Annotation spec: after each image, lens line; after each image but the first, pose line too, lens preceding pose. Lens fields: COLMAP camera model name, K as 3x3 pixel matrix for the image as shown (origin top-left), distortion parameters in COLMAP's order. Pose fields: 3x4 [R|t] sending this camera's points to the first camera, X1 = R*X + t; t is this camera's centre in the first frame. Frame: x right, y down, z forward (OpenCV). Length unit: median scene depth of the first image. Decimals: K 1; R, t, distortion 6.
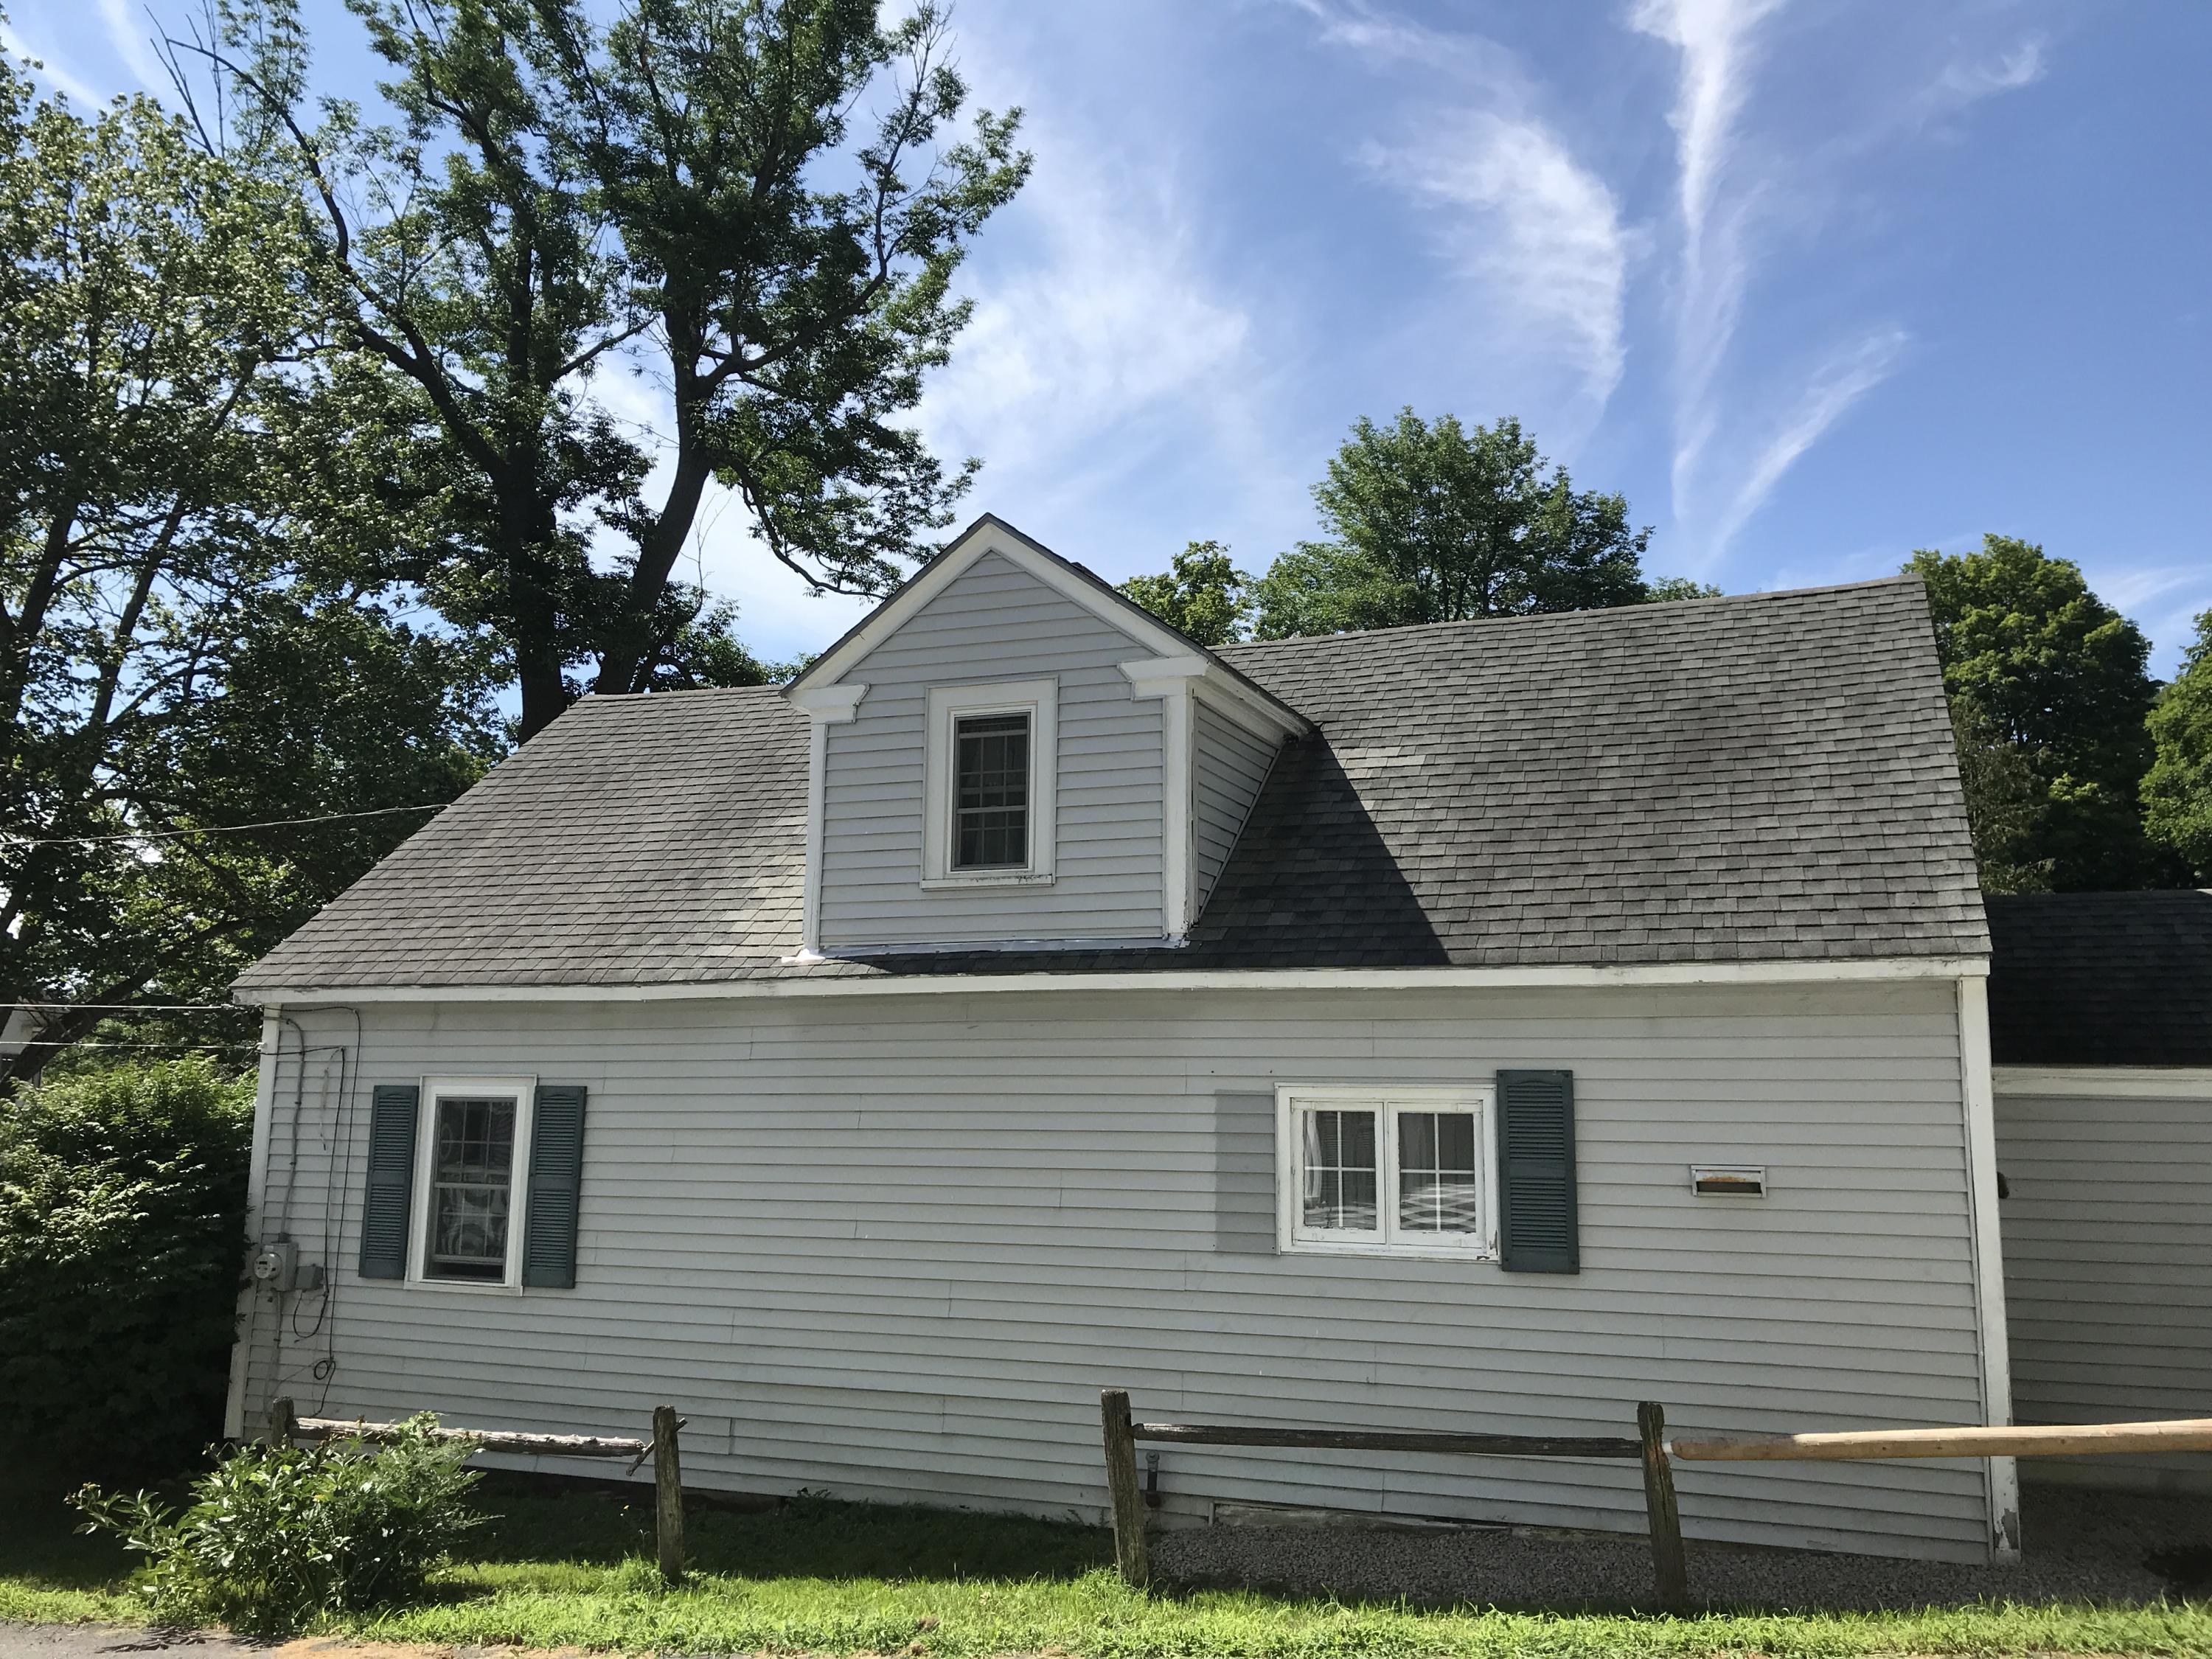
lens RADIAL K [[1793.5, 0, 1102.8], [0, 1793.5, 829.1], [0, 0, 1]] dist [0.004215, -0.017760]
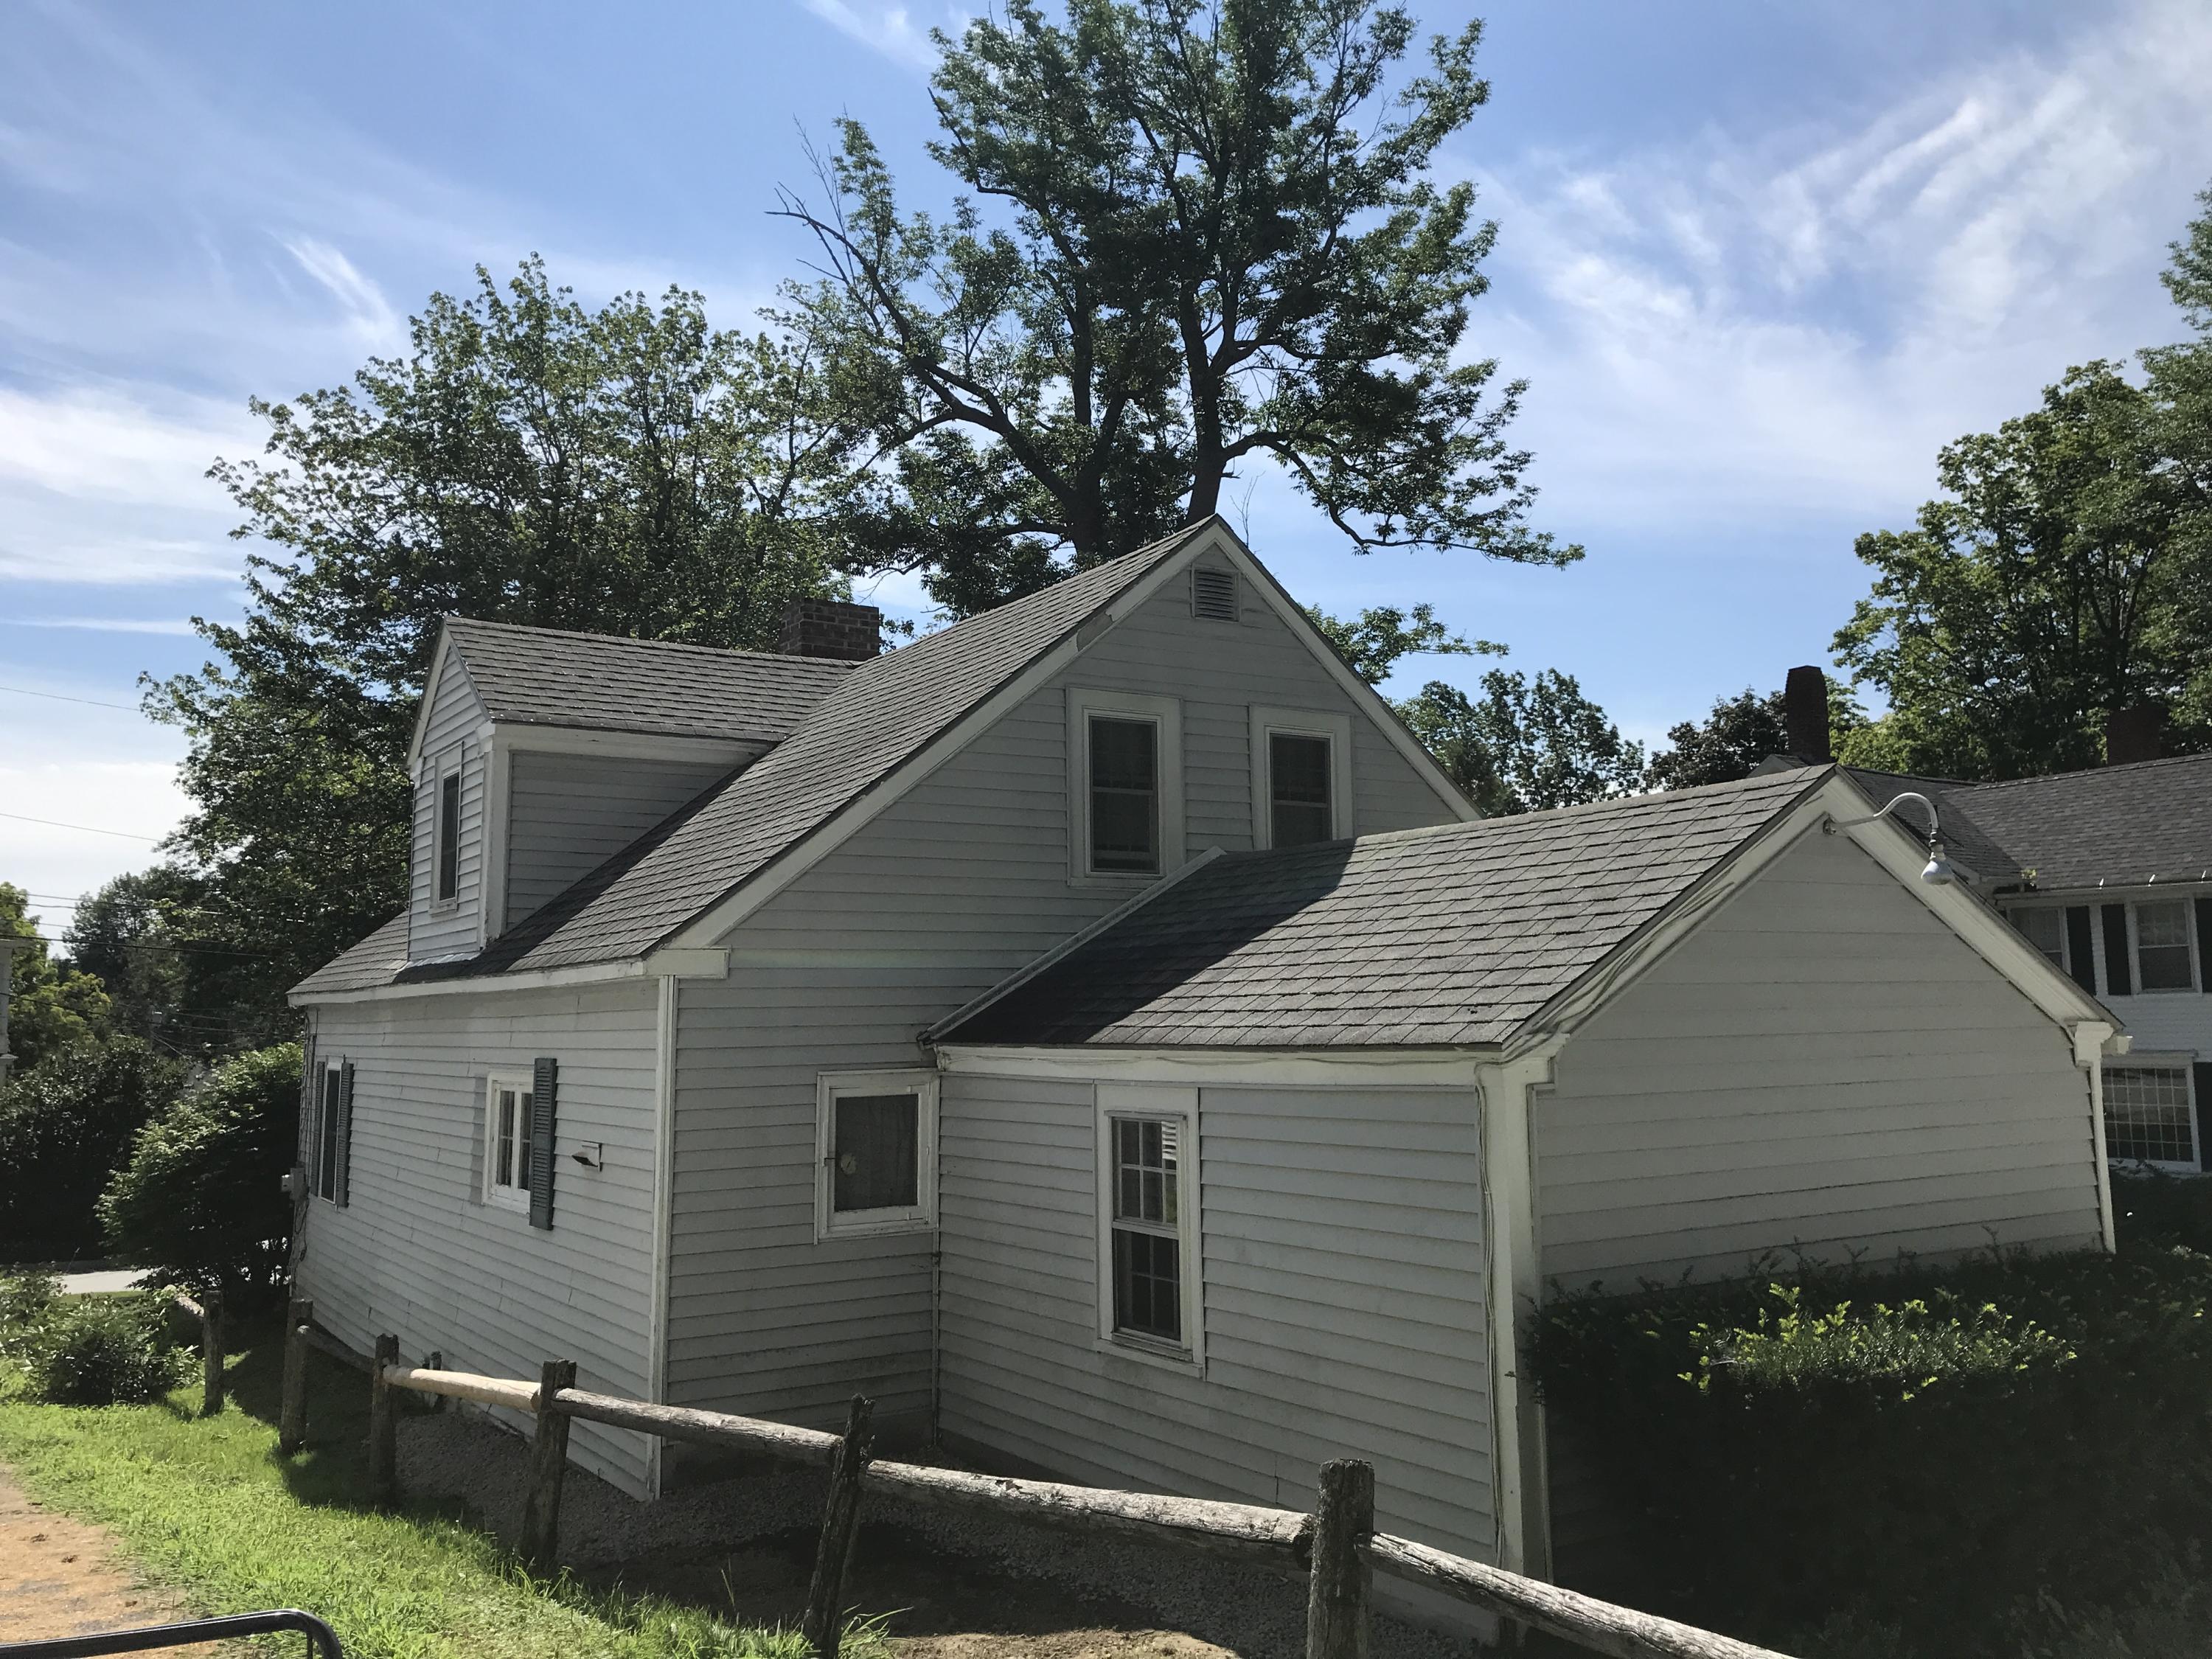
lens RADIAL K [[1793.5, 0, 1099.5], [0, 1793.5, 827.1], [0, 0, 1]] dist [0.004215, -0.017760]
pose [[0.821445, -0.081814, -0.564389, 0.297988], [0.105183, 0.994413, 0.008939, 0.002095], [0.560505, -0.066707, 0.825460, 0.055320]]
